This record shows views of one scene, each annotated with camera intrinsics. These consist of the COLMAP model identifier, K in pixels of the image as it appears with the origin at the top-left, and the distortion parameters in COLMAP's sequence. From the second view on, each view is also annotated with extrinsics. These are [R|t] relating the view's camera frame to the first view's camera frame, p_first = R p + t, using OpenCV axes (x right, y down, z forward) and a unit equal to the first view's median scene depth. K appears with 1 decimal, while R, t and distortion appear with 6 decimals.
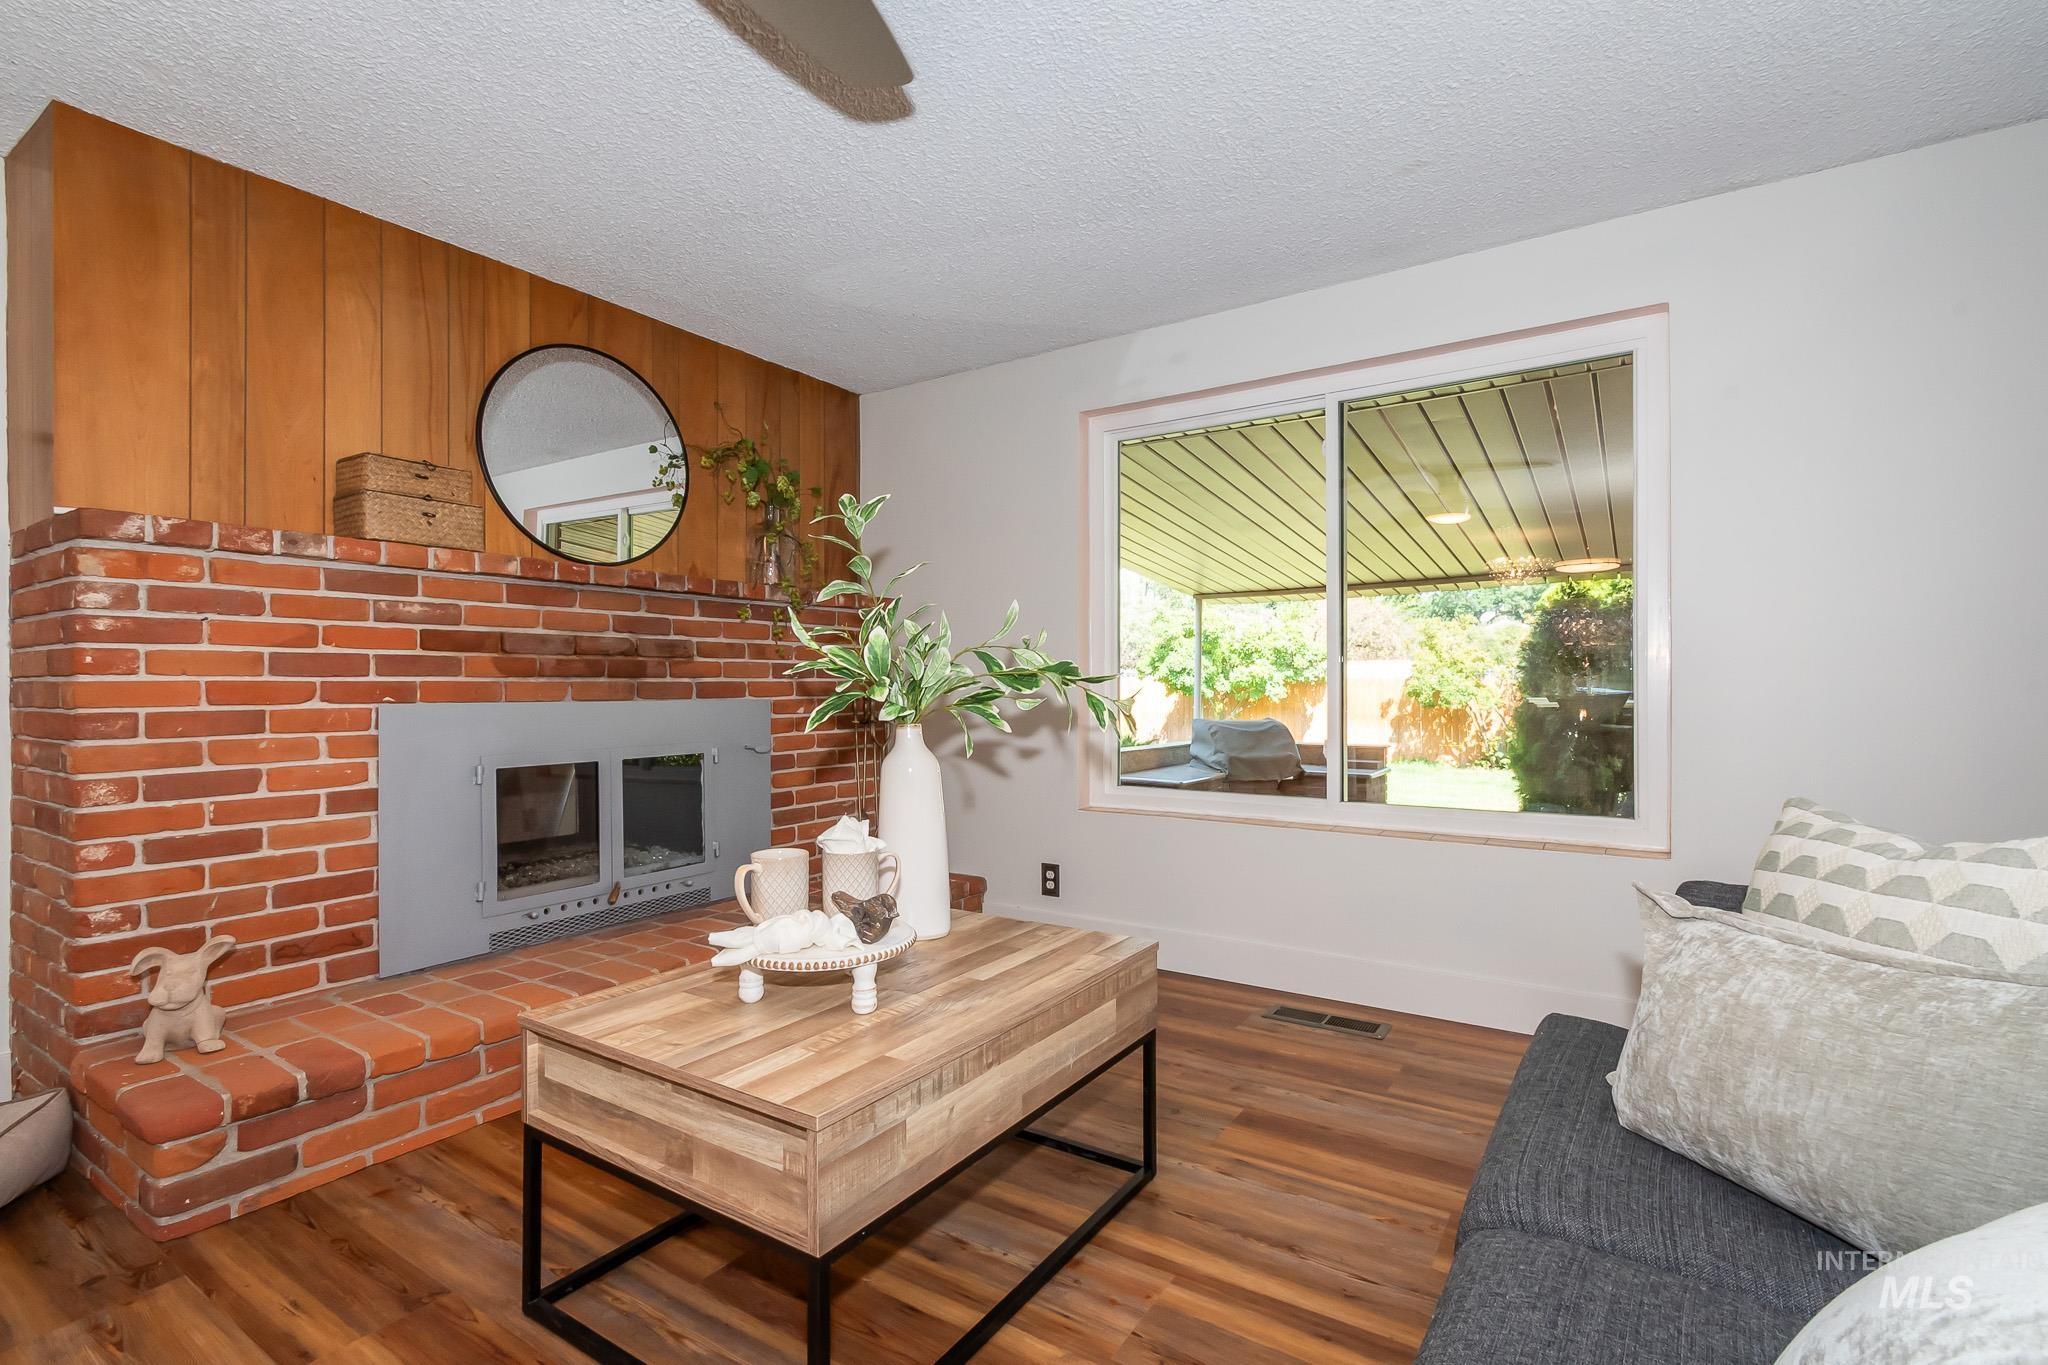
lens RADIAL K [[927.8, 0, 1024.0], [0, 927.8, 682.5], [0, 0, 1]] dist [-0.001707, -0.000226]
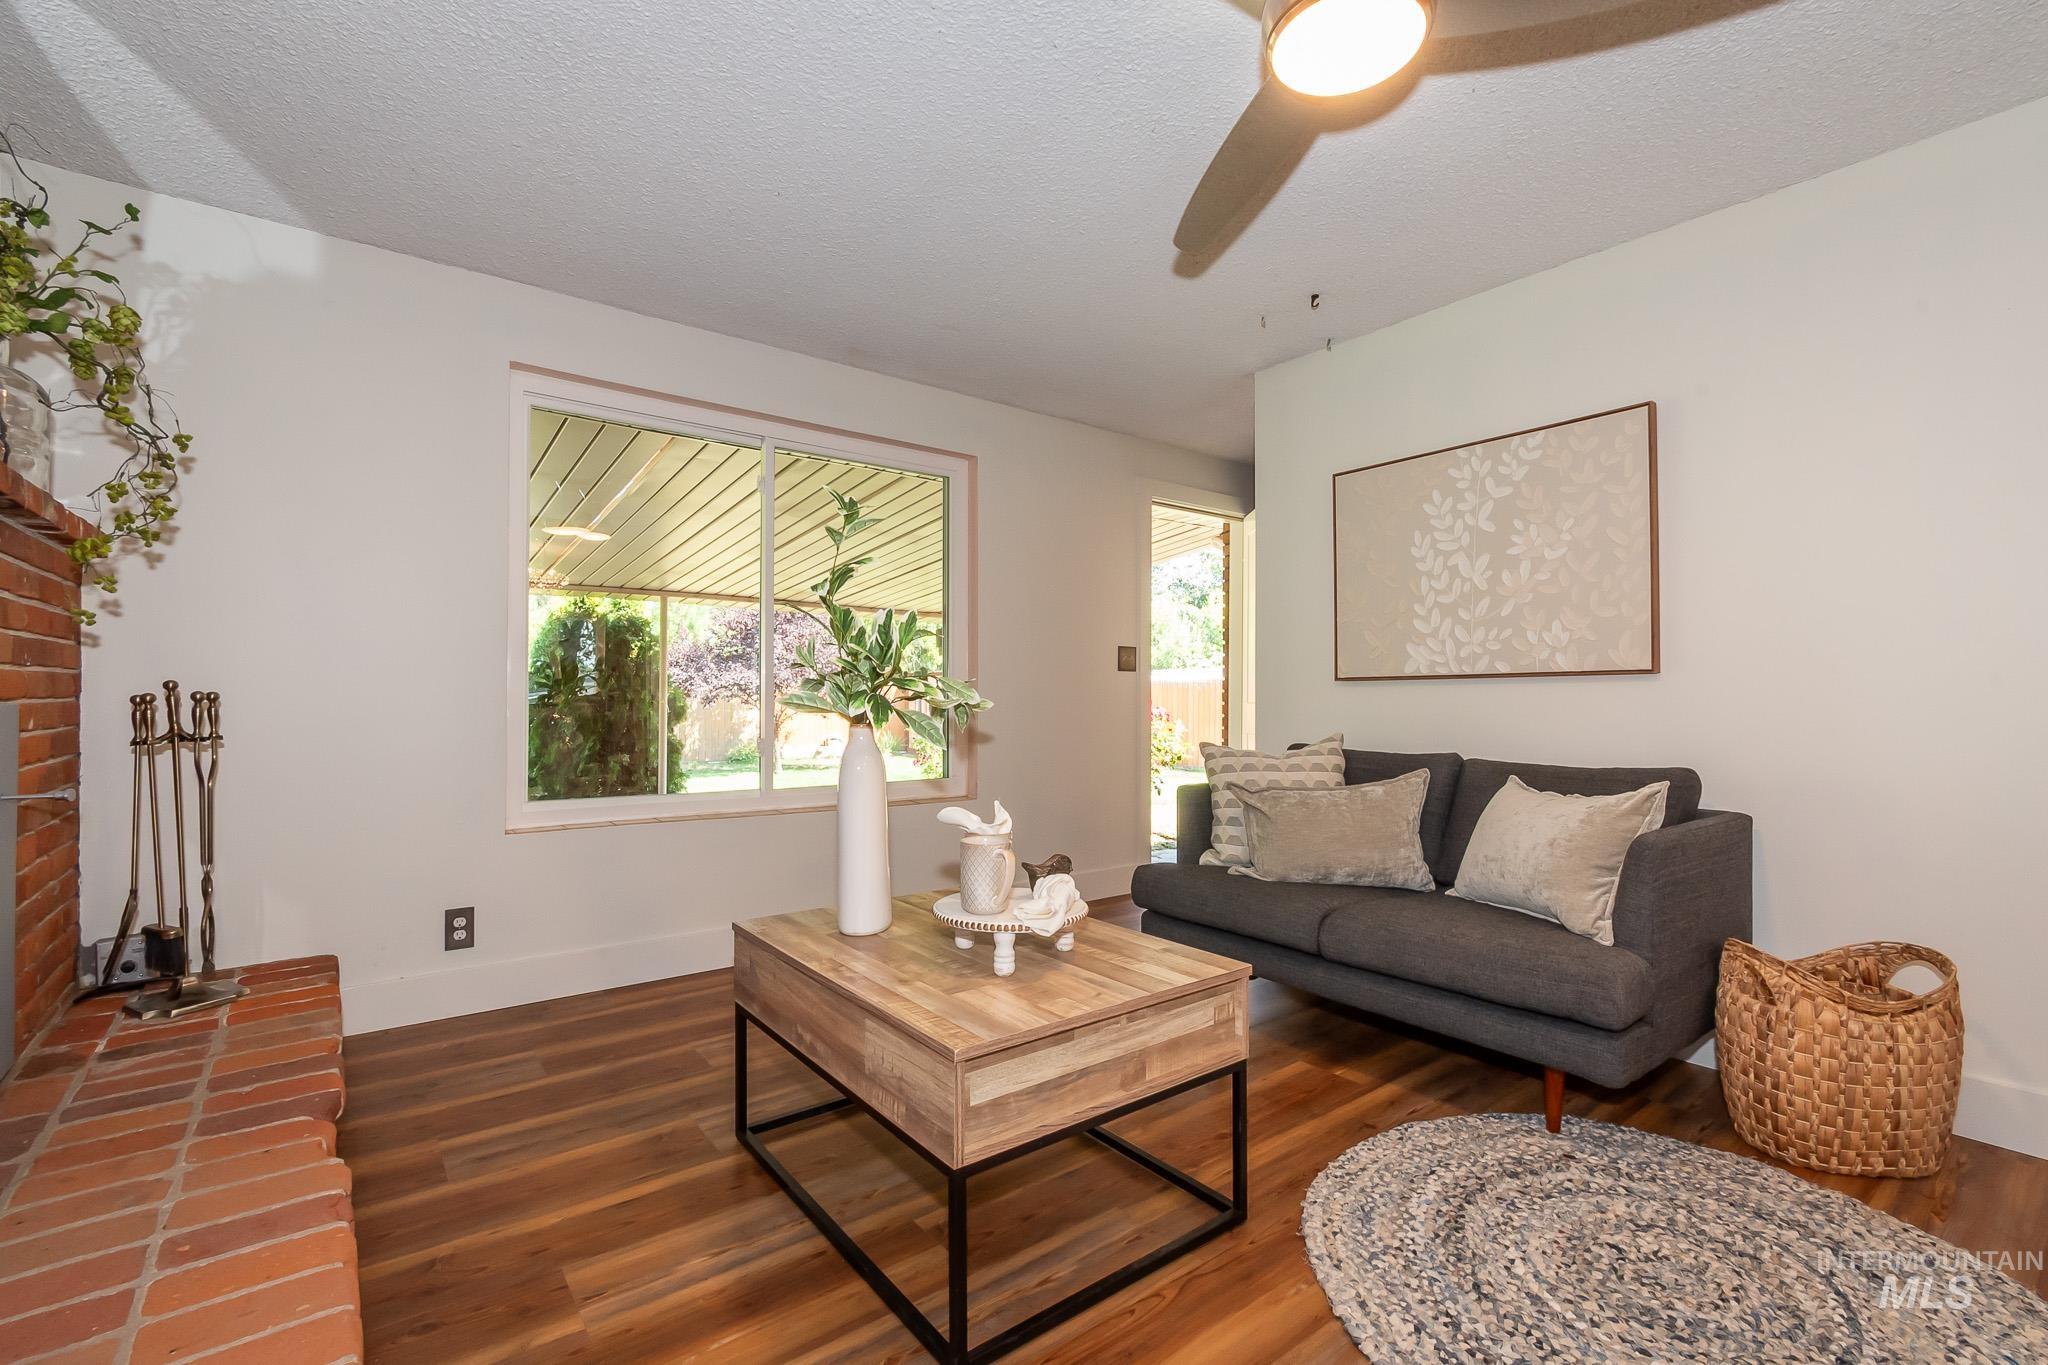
lens RADIAL K [[957.5, 0, 1024.0], [0, 957.5, 682.5], [0, 0, 1]] dist [0.000682, -0.000718]
pose [[0.301612, 0.017661, 0.953267, -1.038091], [-0.011513, 0.999823, -0.014881, 0.012479], [-0.953361, -0.006487, 0.301762, 0.487263]]
